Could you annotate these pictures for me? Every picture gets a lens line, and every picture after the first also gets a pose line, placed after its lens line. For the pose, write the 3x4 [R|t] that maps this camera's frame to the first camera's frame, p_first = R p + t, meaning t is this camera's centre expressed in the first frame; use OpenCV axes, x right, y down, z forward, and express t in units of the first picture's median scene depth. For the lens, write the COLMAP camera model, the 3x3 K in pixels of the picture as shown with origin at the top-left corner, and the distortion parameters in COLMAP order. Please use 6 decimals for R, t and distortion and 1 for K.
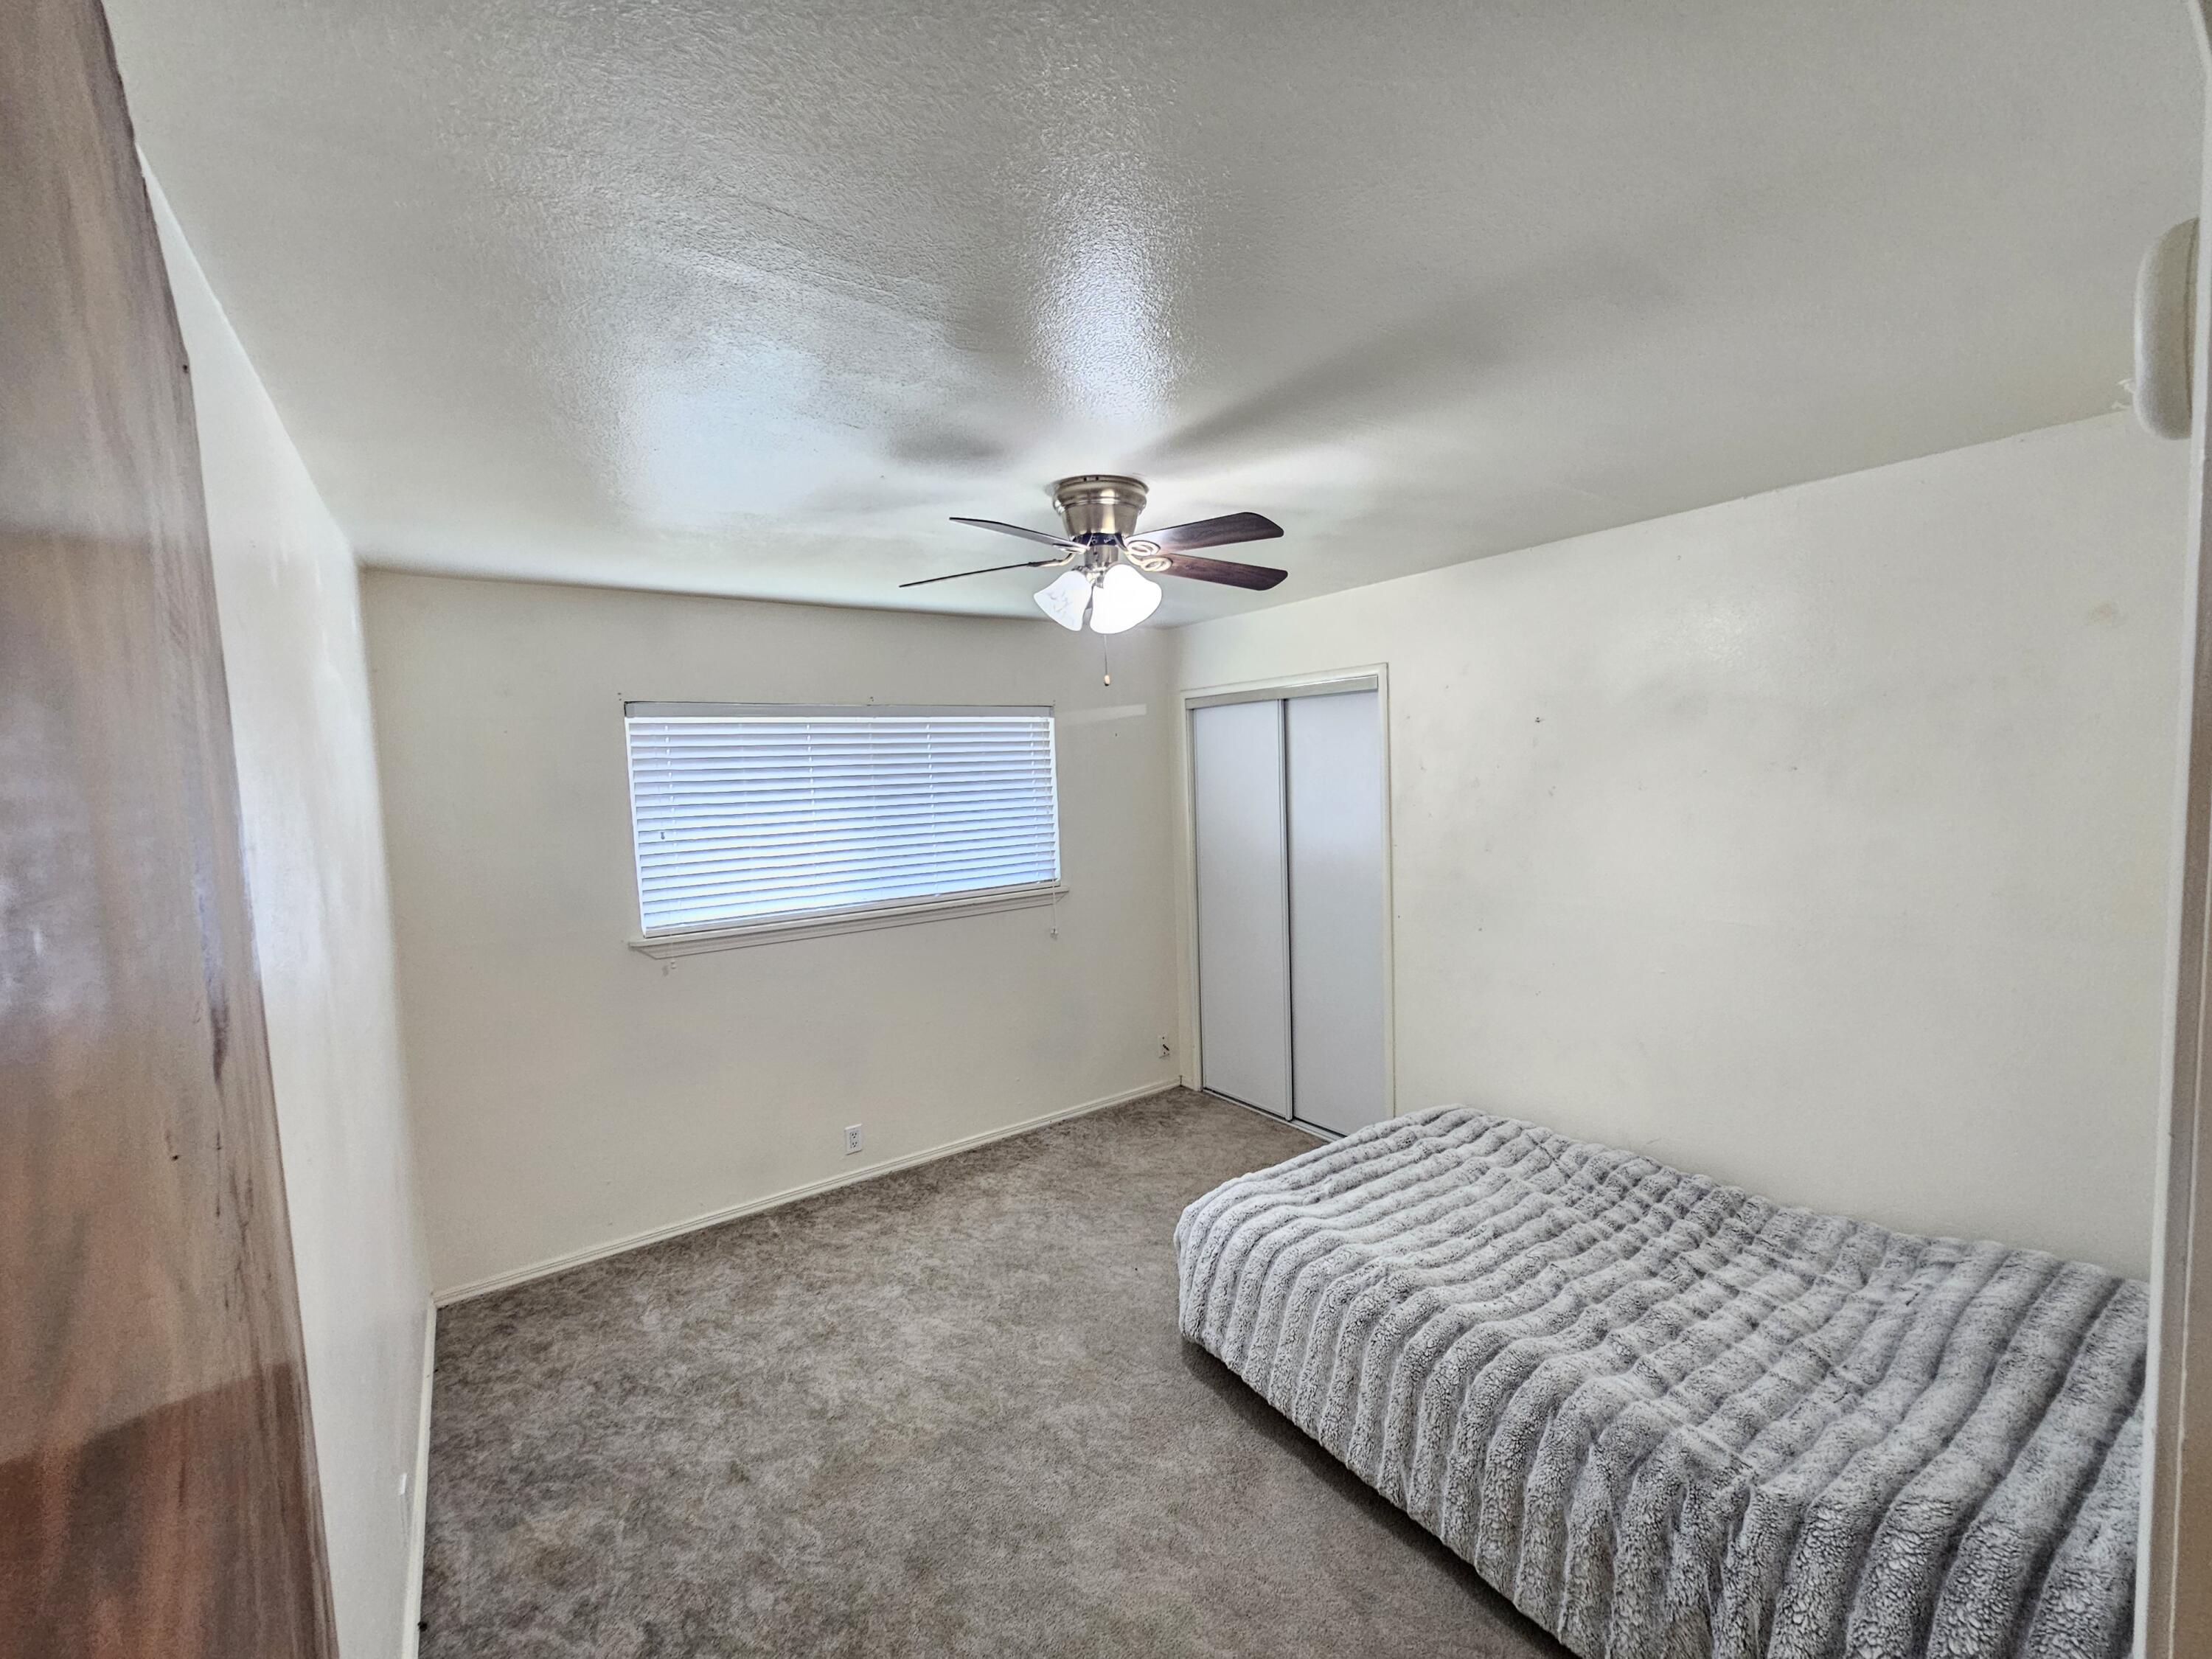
lens RADIAL K [[905.5, 0, 1107.6], [0, 905.5, 833.2], [0, 0, 1]] dist [-0.001505, 0.001371]
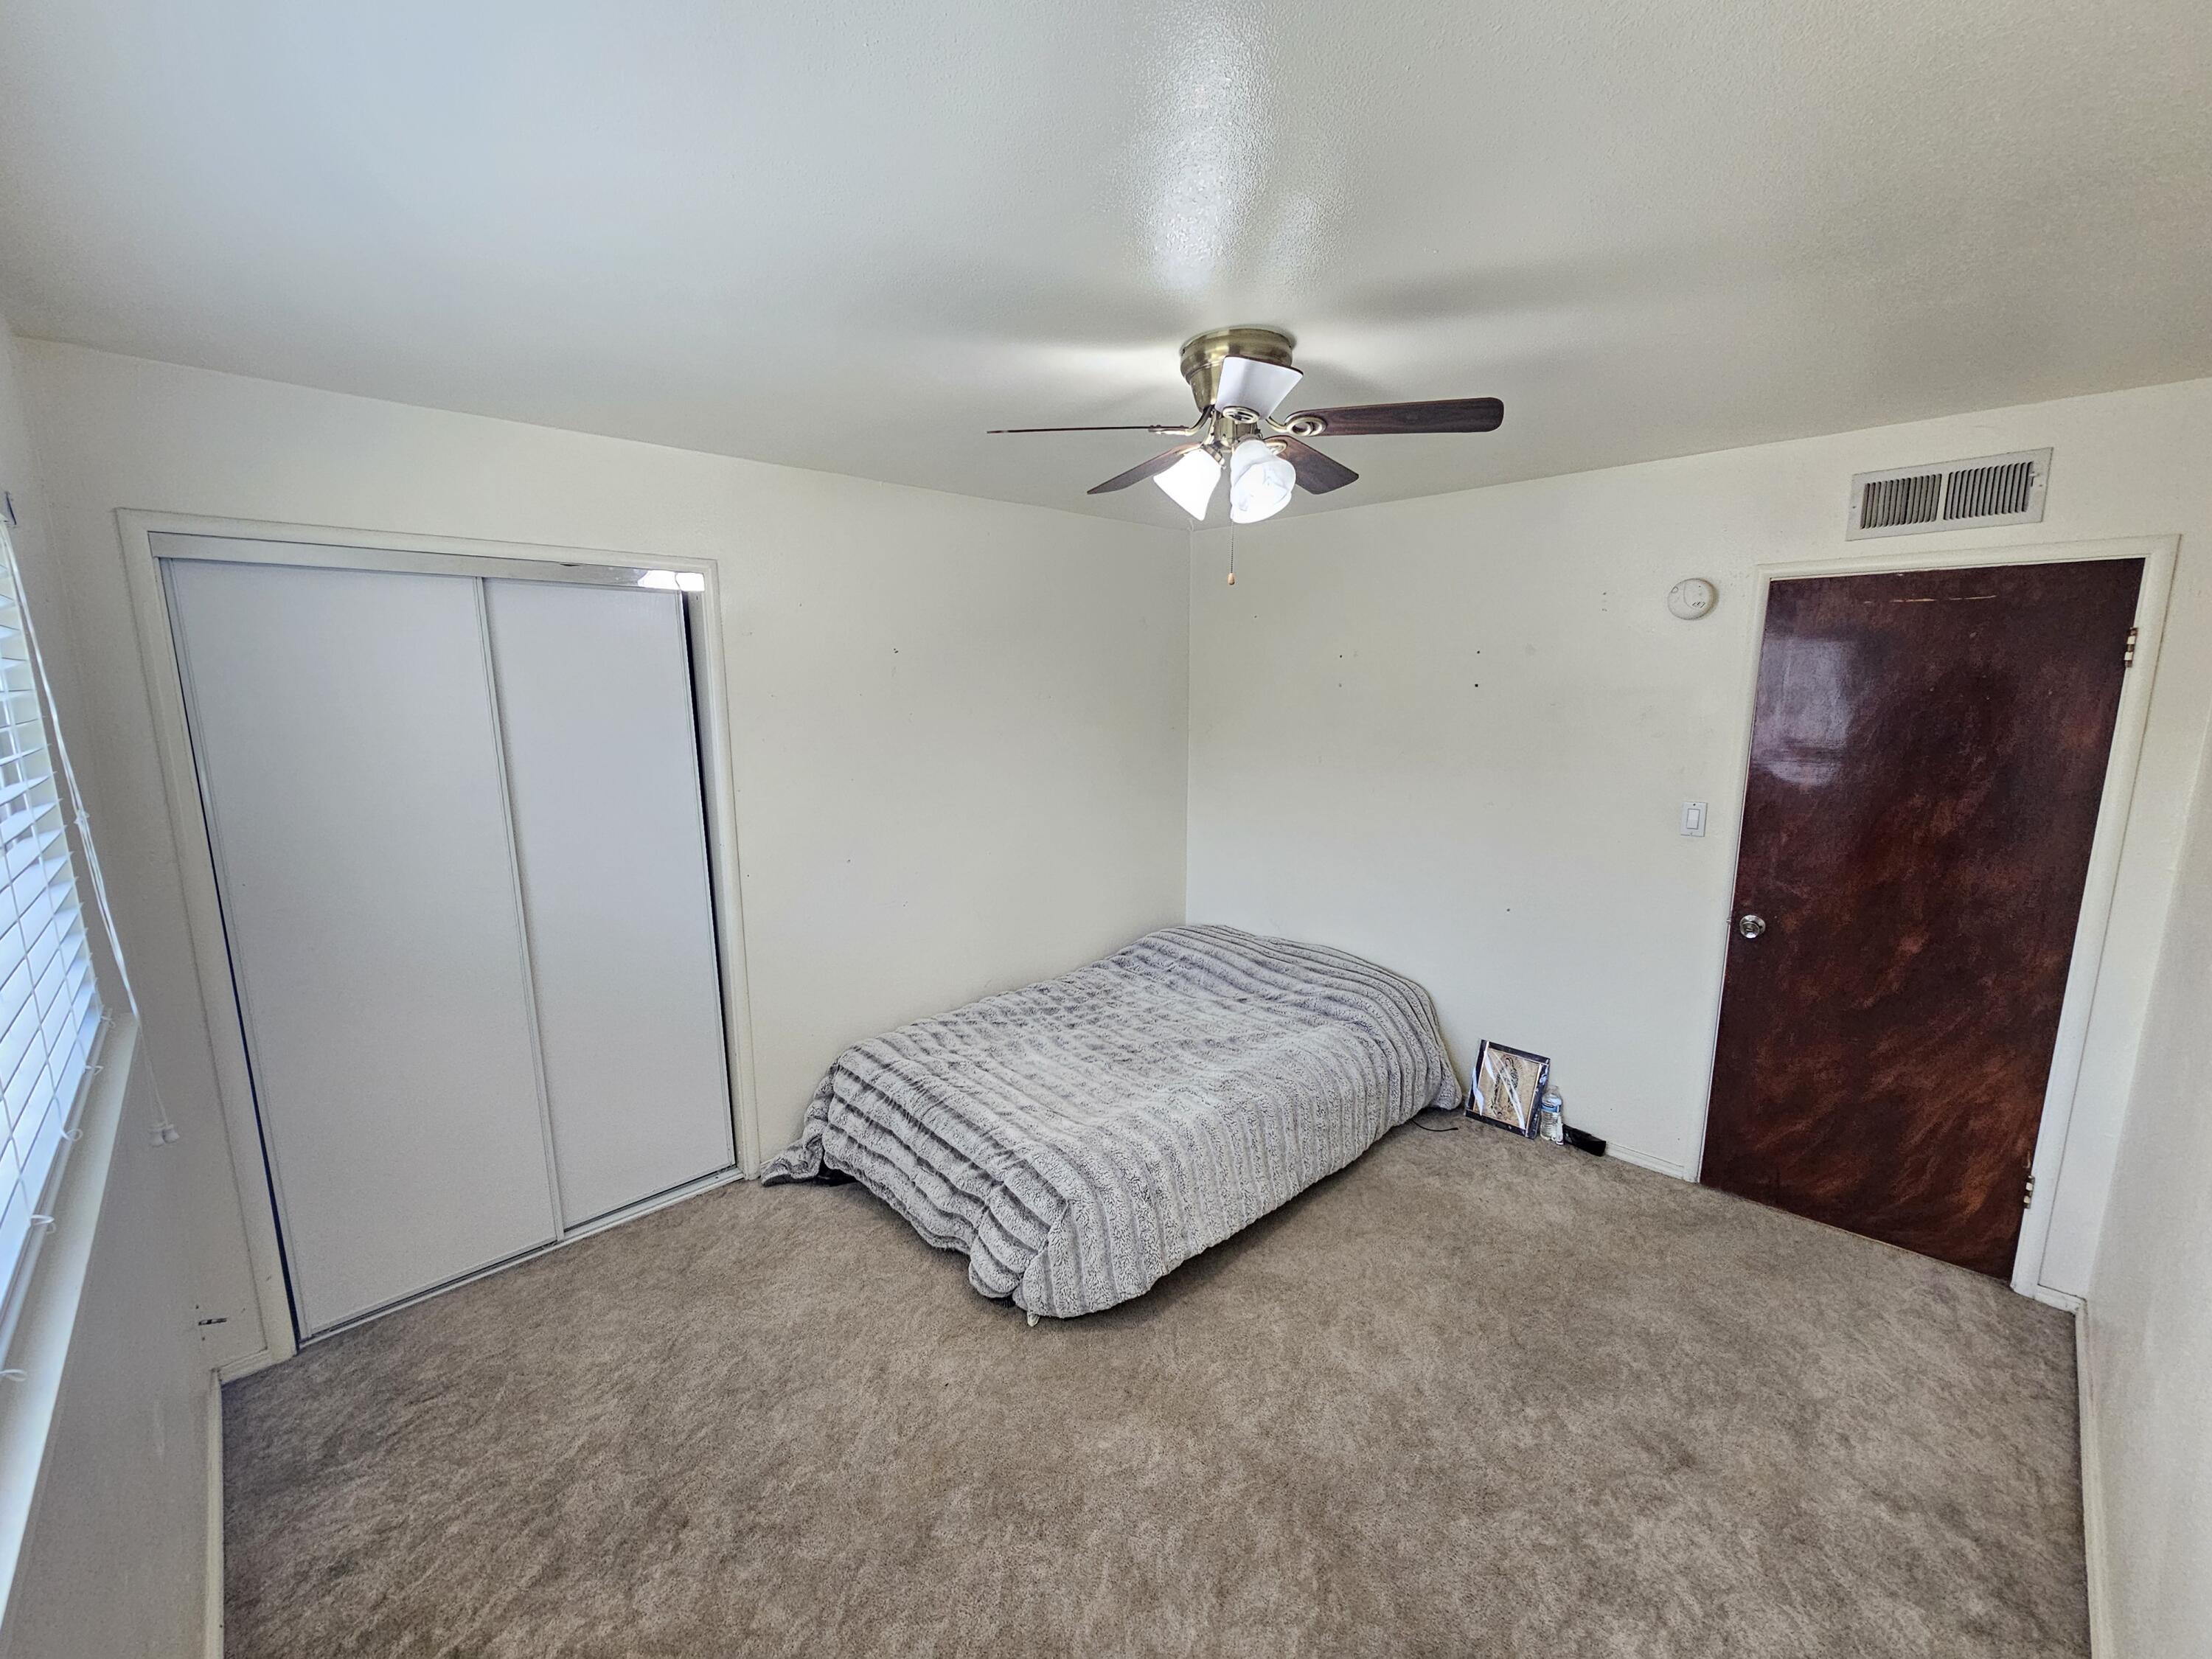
lens RADIAL K [[905.5, 0, 1113.3], [0, 905.5, 838.1], [0, 0, 1]] dist [-0.001505, 0.001371]
pose [[-0.163032, -0.133293, 0.977575, -0.688128], [0.079041, 0.985883, 0.147607, -0.048308], [-0.983450, 0.101333, -0.150195, 1.008888]]
